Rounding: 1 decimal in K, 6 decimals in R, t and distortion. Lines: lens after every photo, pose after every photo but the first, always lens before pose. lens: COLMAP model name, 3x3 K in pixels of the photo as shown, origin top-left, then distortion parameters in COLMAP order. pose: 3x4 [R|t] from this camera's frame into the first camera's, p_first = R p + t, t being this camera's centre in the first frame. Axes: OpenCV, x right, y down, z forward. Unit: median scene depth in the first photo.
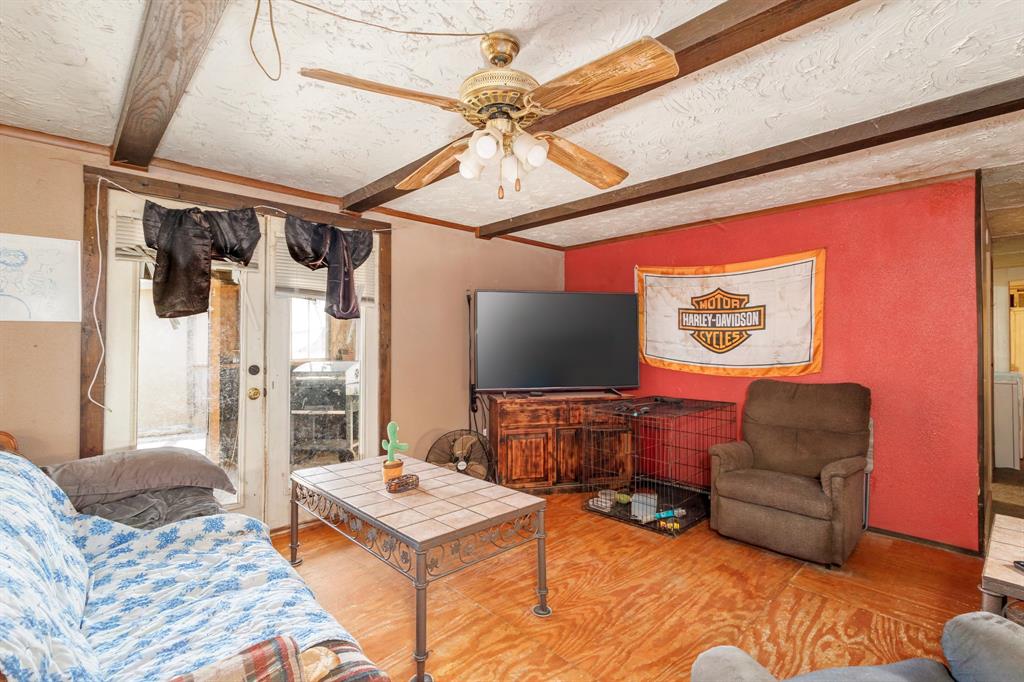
lens RADIAL K [[469.1, 0, 513.8], [0, 469.1, 342.2], [0, 0, 1]] dist [0.011227, -0.004333]
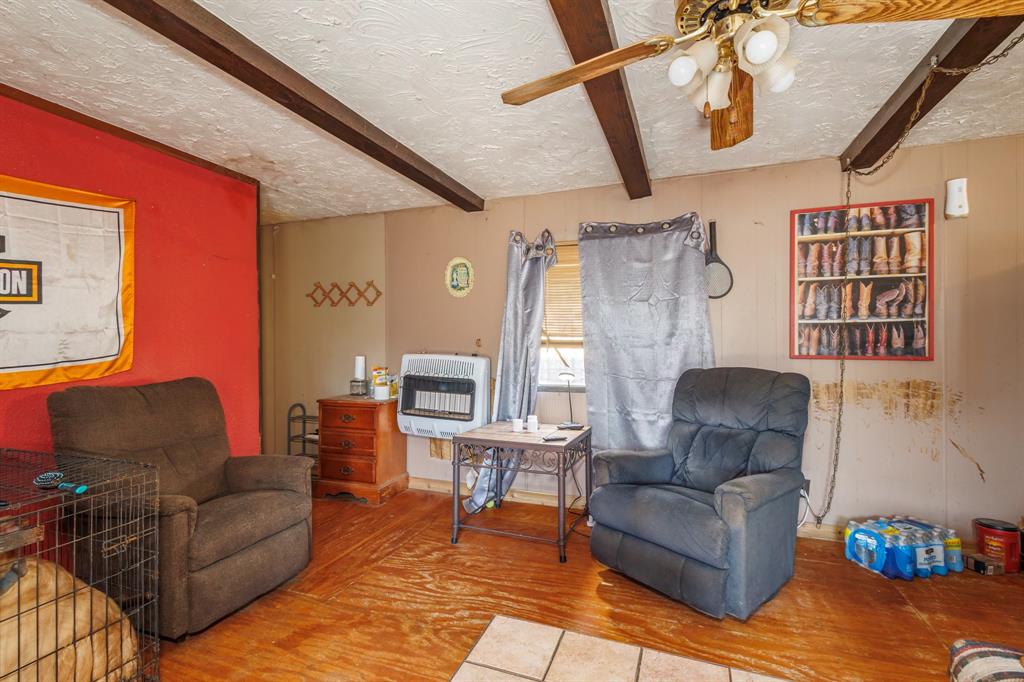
lens RADIAL K [[469.1, 0, 514.4], [0, 469.1, 340.2], [0, 0, 1]] dist [0.011227, -0.004333]
pose [[-0.439030, -0.002918, 0.898467, -0.277546], [-0.008503, 0.999963, -0.000907, 0.014893], [-0.898432, -0.008038, -0.439039, 0.808828]]
